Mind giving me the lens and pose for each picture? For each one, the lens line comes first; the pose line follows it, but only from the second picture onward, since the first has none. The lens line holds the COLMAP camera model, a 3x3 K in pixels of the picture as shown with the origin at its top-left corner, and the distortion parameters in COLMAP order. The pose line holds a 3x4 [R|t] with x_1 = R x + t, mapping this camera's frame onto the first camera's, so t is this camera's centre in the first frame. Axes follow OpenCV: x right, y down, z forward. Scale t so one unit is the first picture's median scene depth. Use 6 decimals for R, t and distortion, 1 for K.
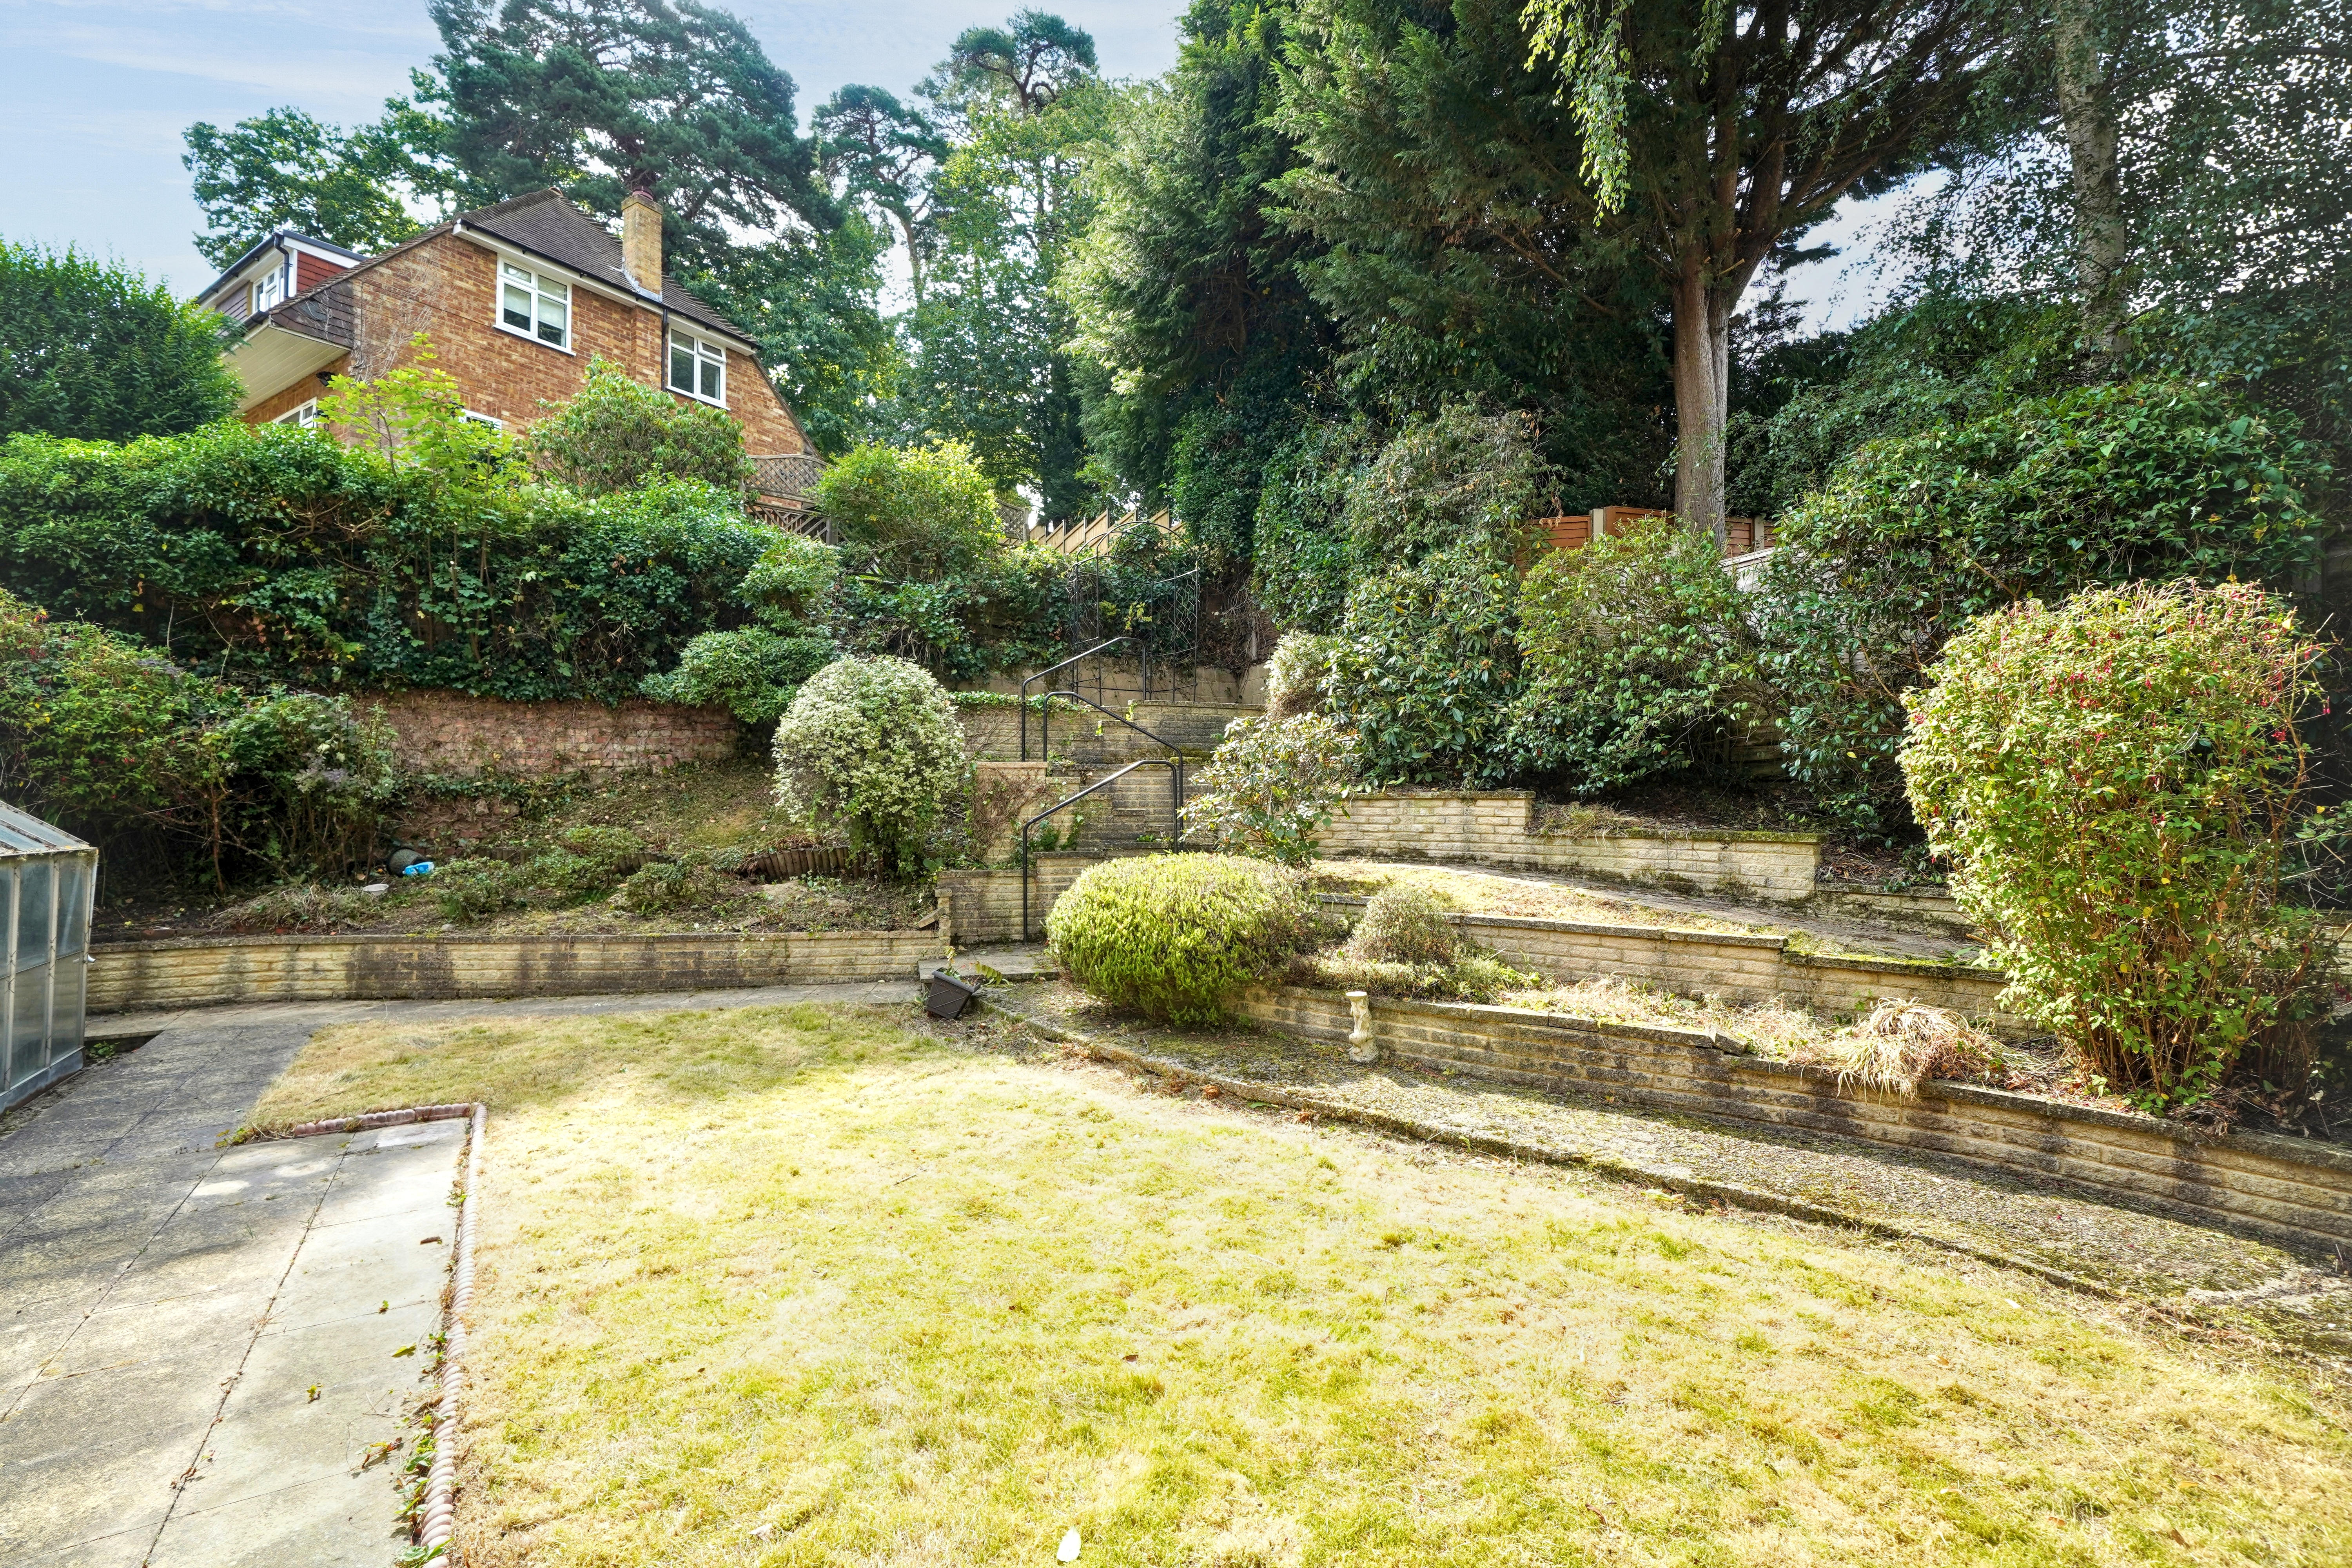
lens RADIAL K [[1027.0, 0, 1176.0], [0, 1027.0, 784.0], [0, 0, 1]] dist [-0.000352, -0.000033]
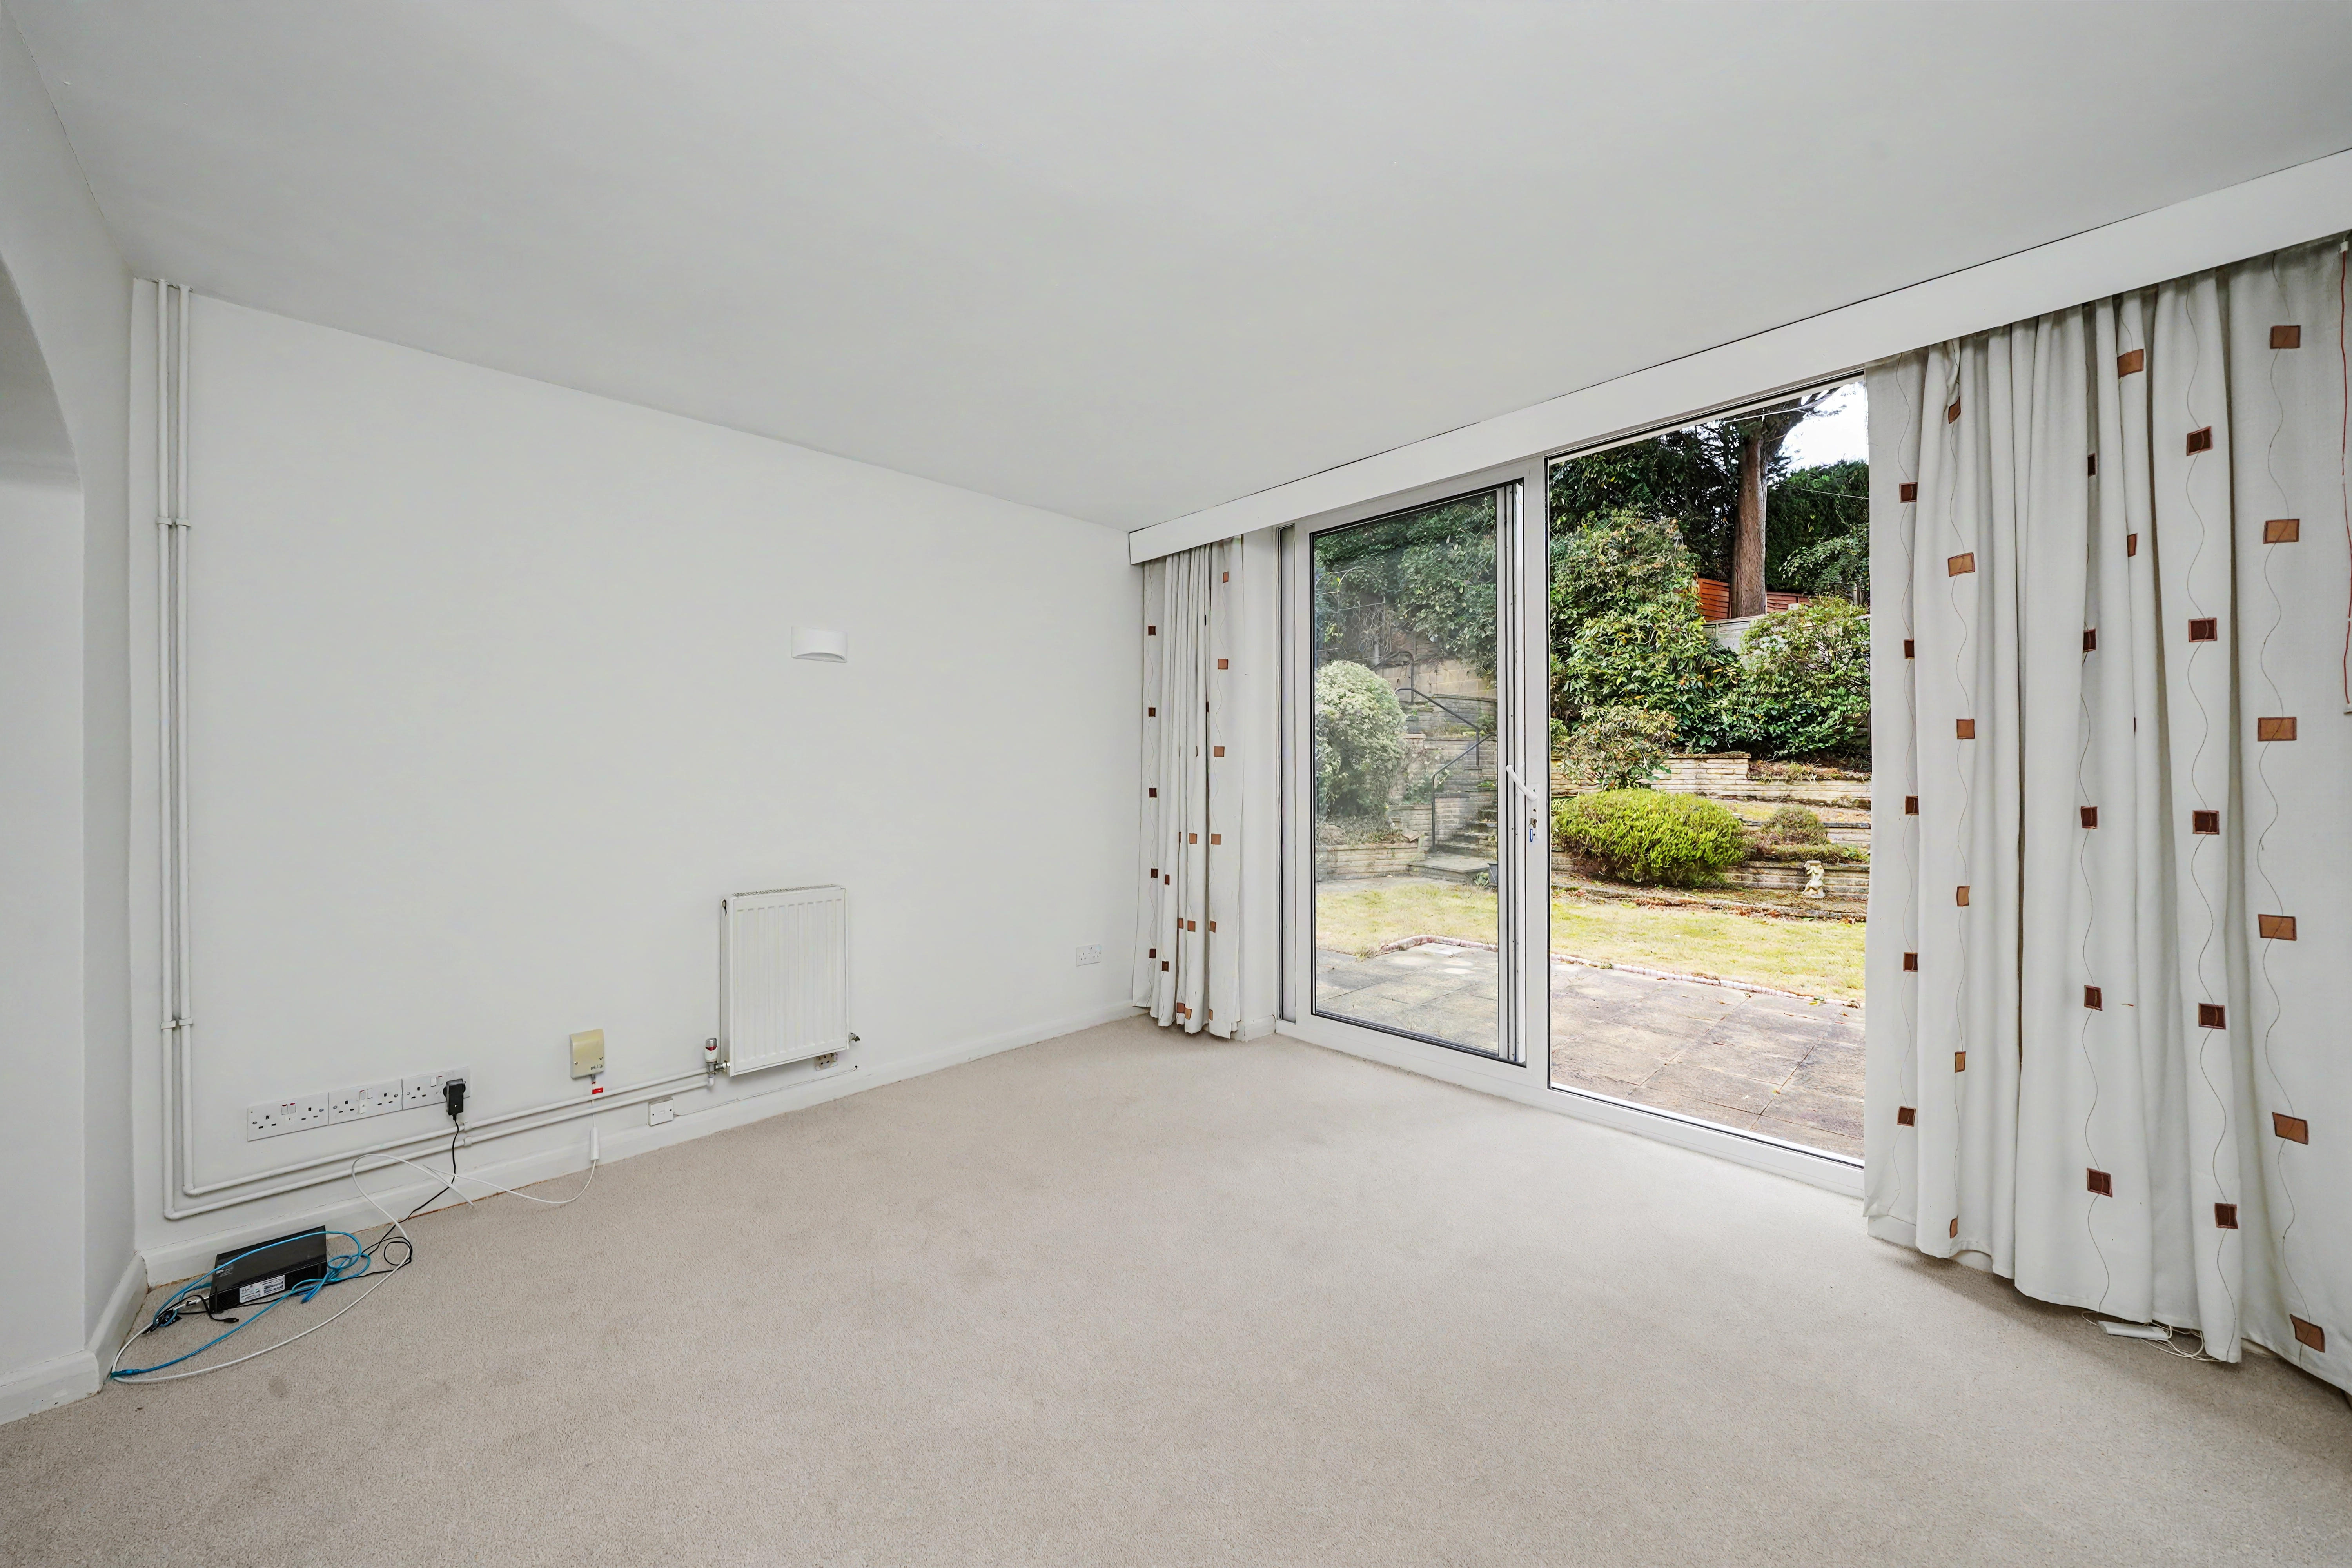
lens RADIAL K [[838.9, 0, 1172.0], [0, 838.9, 770.5], [0, 0, 1]] dist [-0.000647, 0.000034]
pose [[0.978870, -0.002028, 0.204471, -0.831668], [-0.001577, 0.999846, 0.017466, 0.011061], [-0.204475, -0.017419, 0.978717, -0.151470]]
